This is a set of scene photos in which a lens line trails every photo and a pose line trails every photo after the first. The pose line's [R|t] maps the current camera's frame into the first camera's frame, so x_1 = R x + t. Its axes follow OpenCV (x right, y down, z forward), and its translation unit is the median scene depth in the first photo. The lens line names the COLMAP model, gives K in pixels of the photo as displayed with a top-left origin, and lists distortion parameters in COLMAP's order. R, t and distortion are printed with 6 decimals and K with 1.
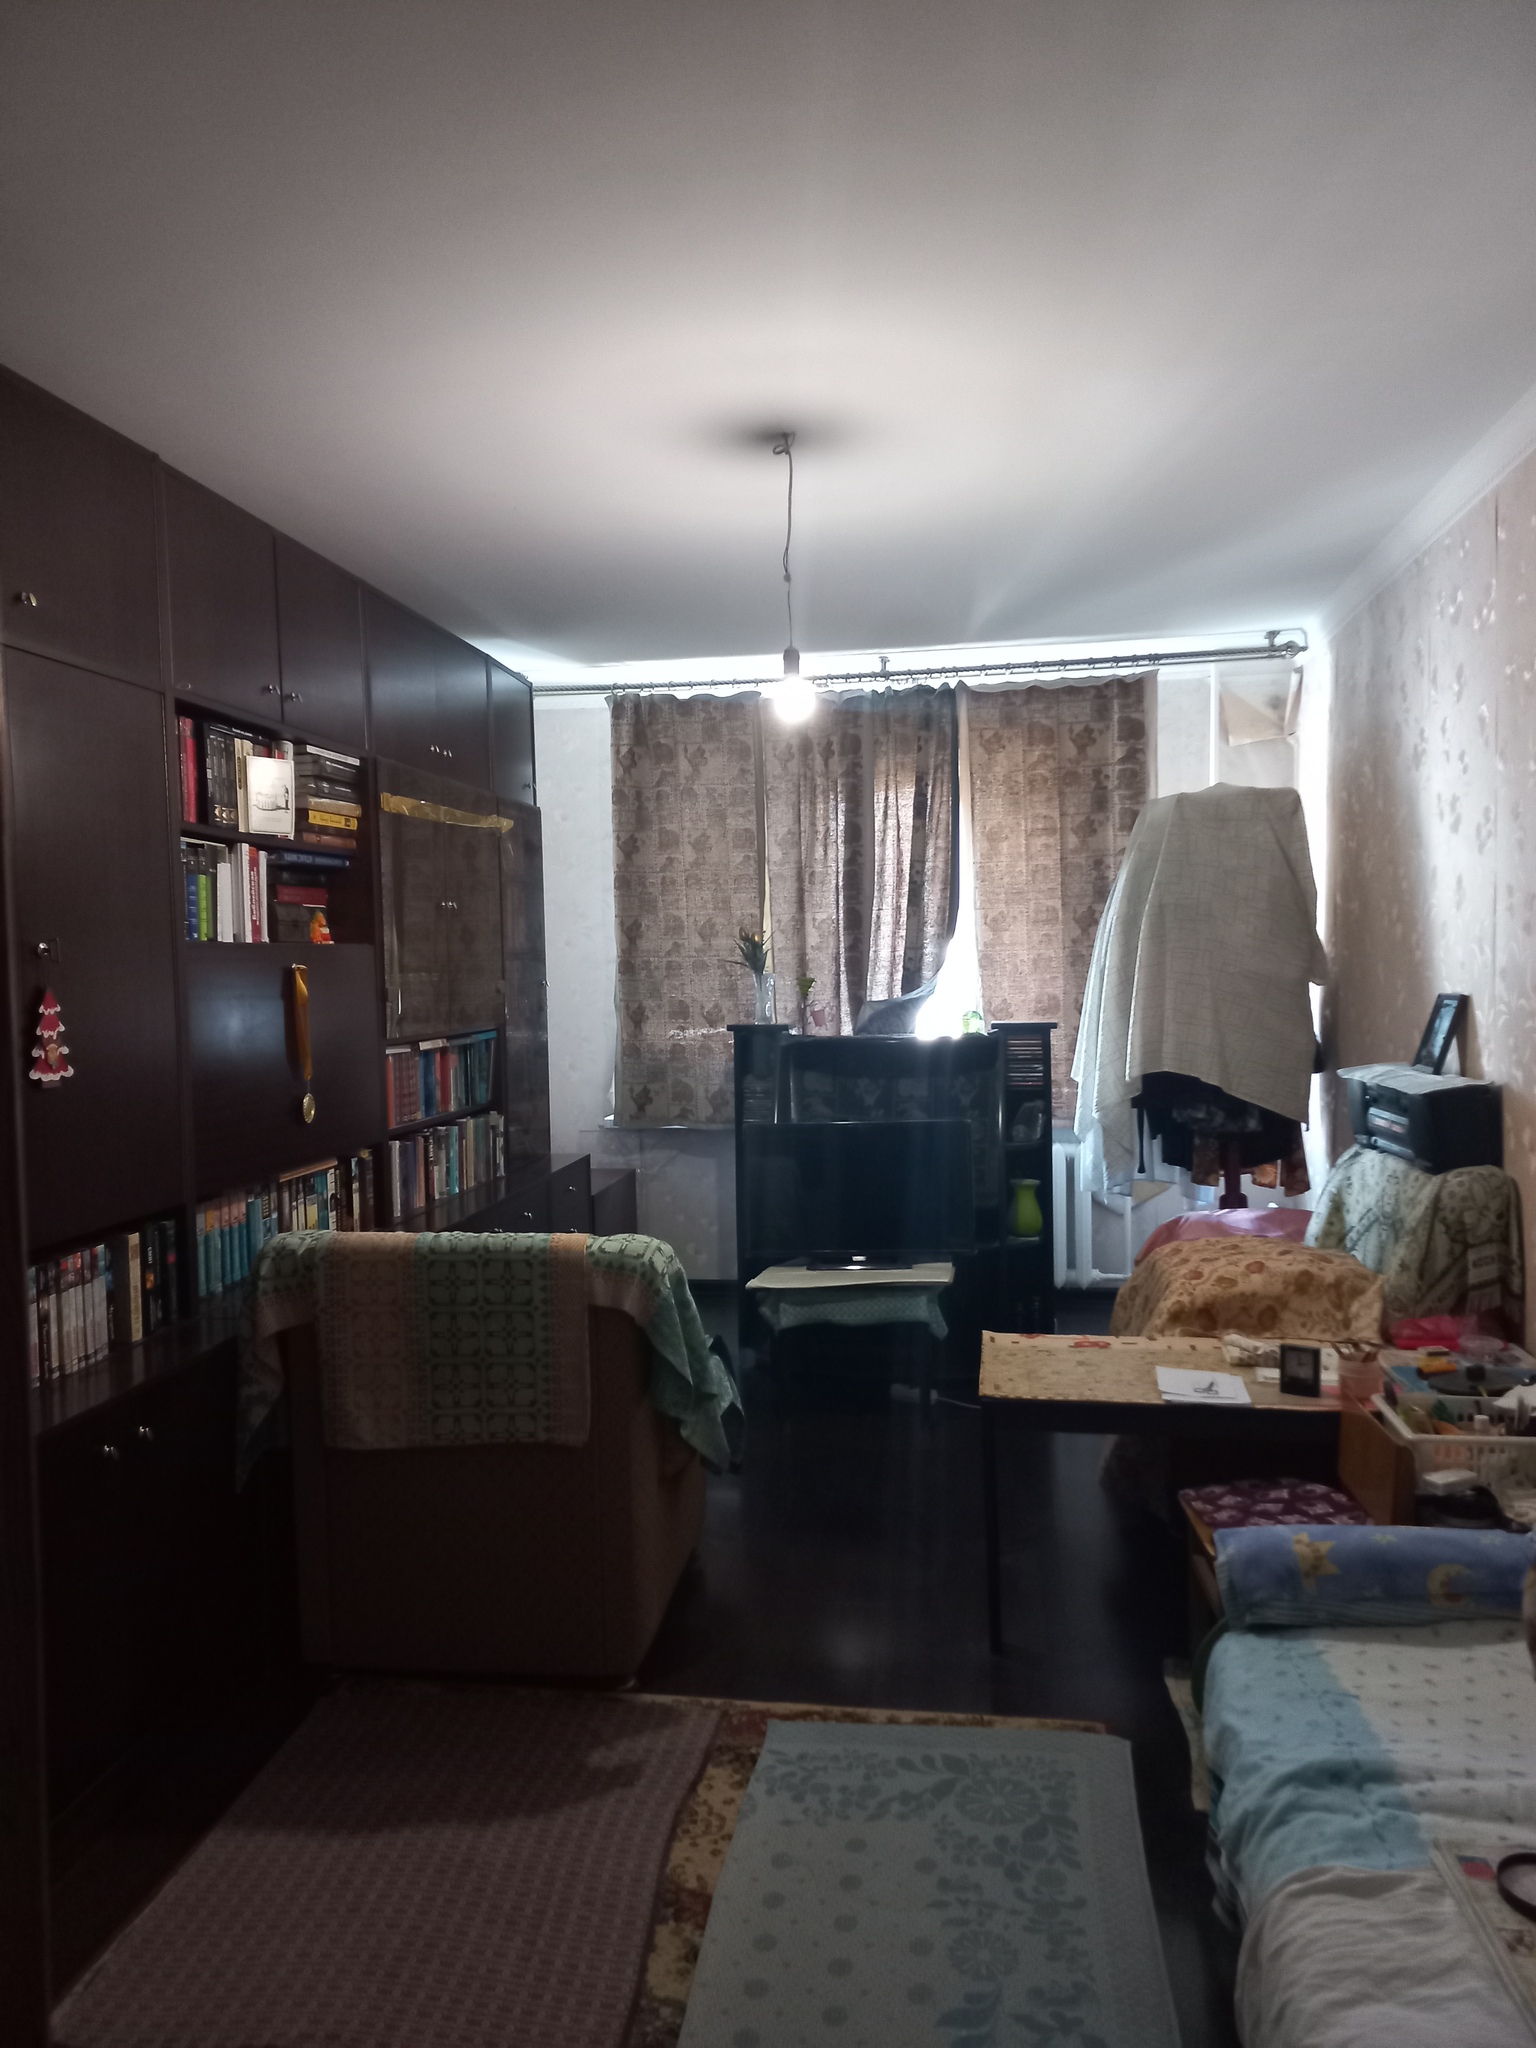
lens RADIAL K [[1463.0, 0, 768.9], [0, 1463.0, 1035.1], [0, 0, 1]] dist [0.047514, -0.028841]
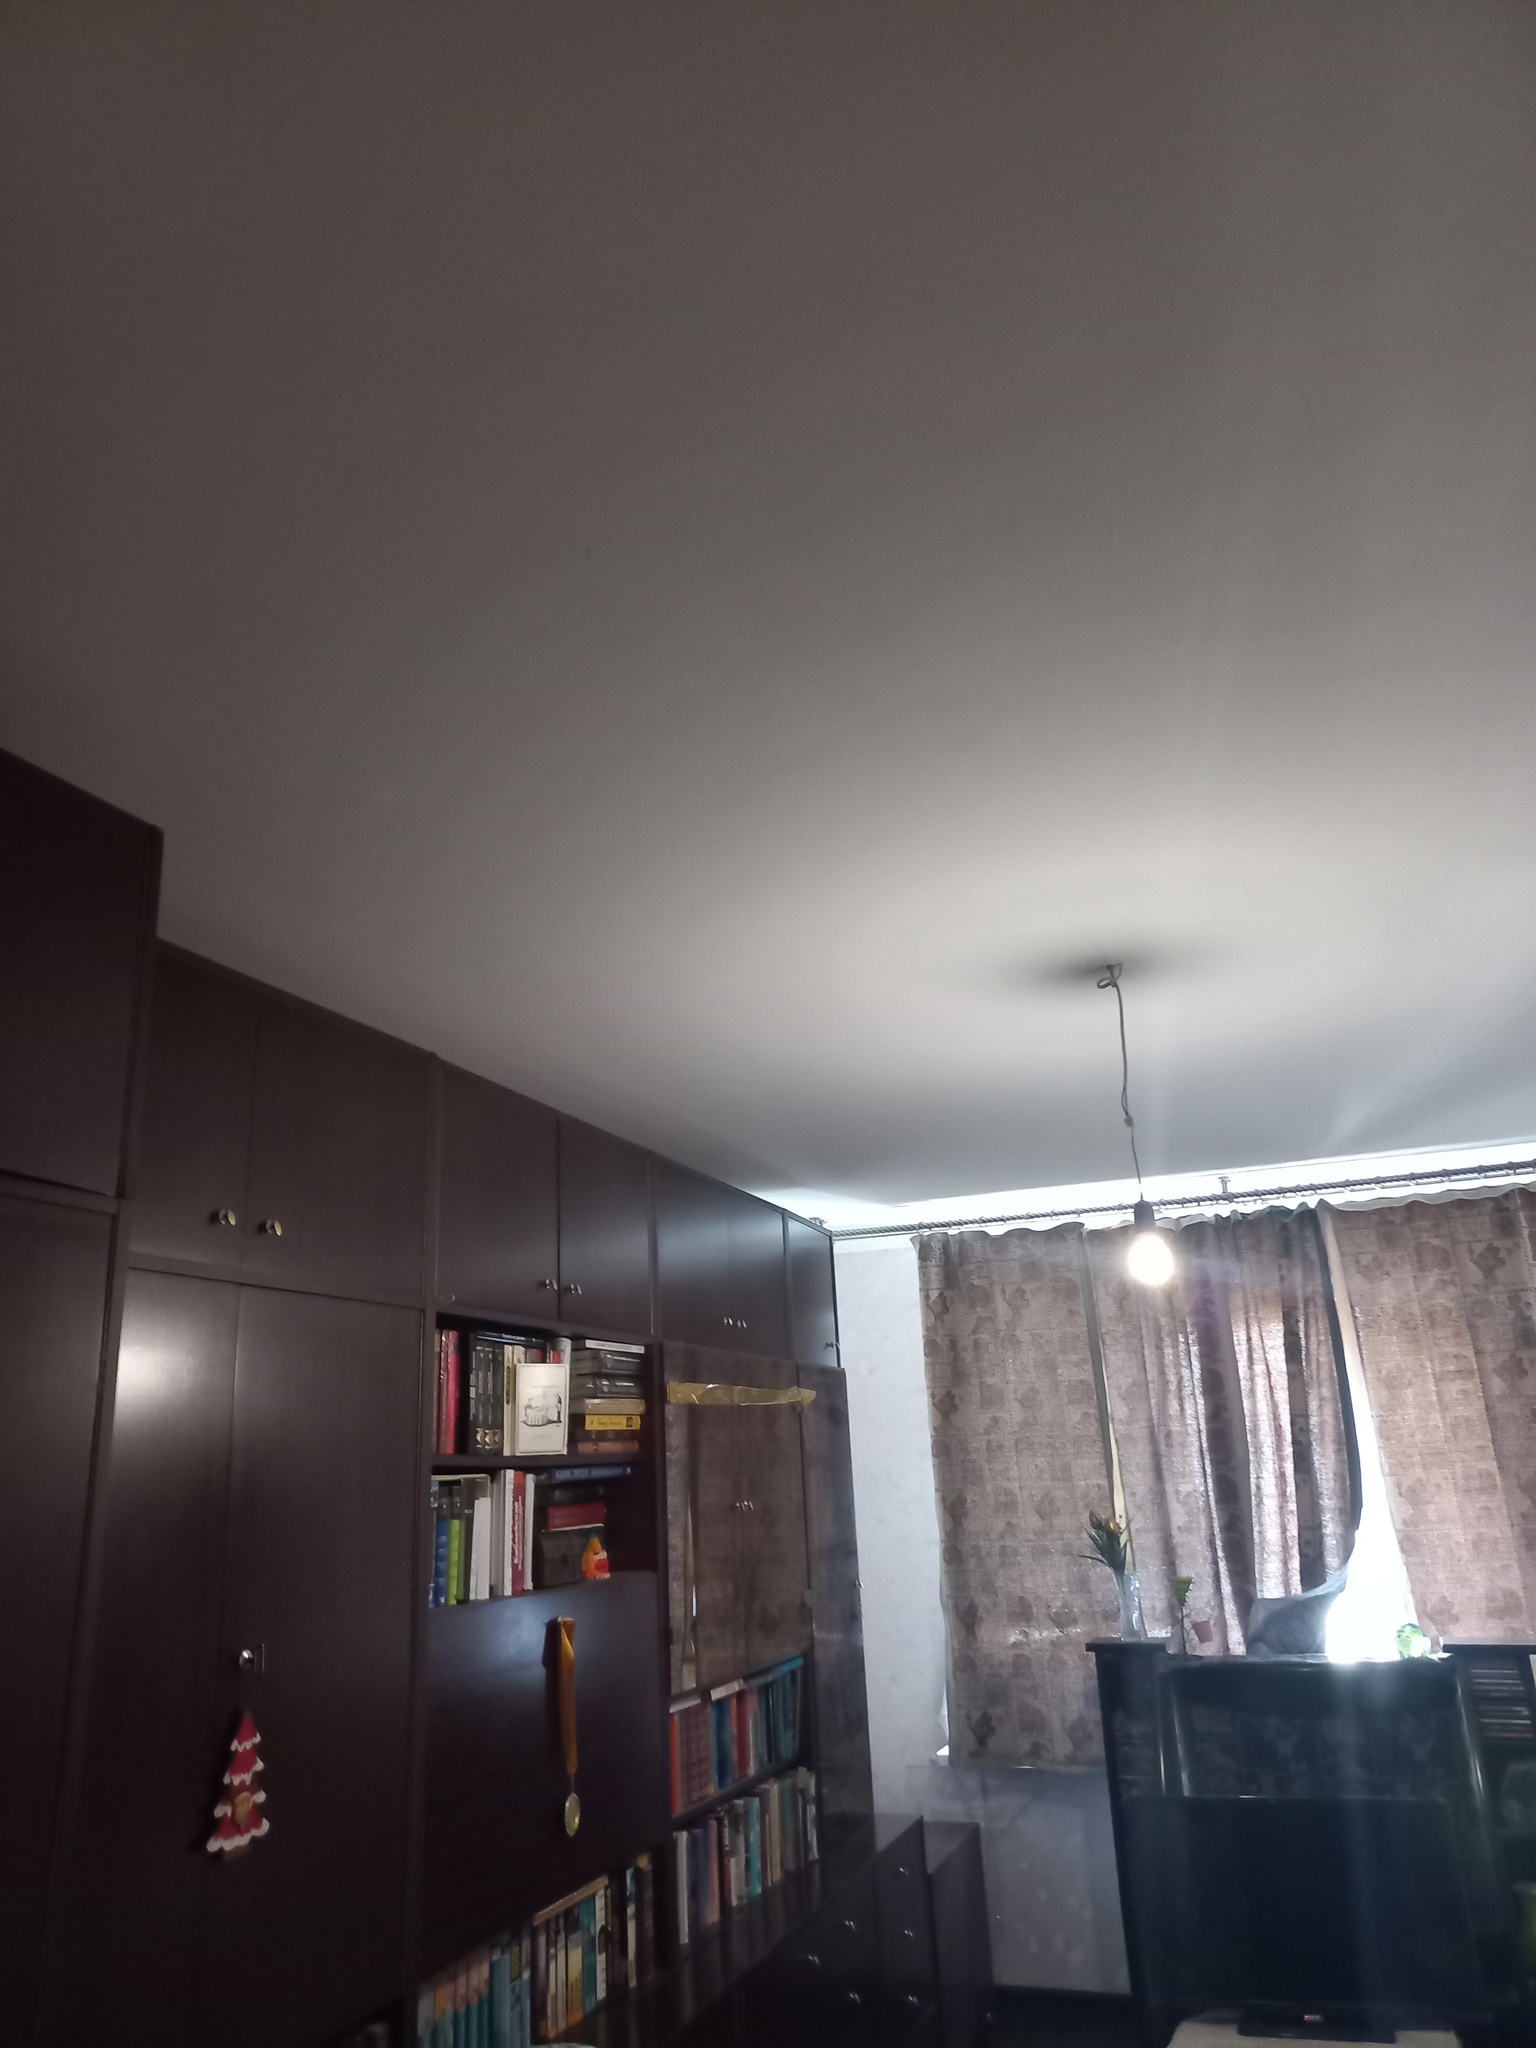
lens RADIAL K [[1463.0, 0, 763.8], [0, 1463.0, 1020.9], [0, 0, 1]] dist [0.047514, -0.028841]
pose [[0.978196, -0.086133, -0.188978, -0.017605], [0.016905, 0.939945, -0.340908, -0.050698], [0.206992, 0.330281, 0.920907, 0.099779]]
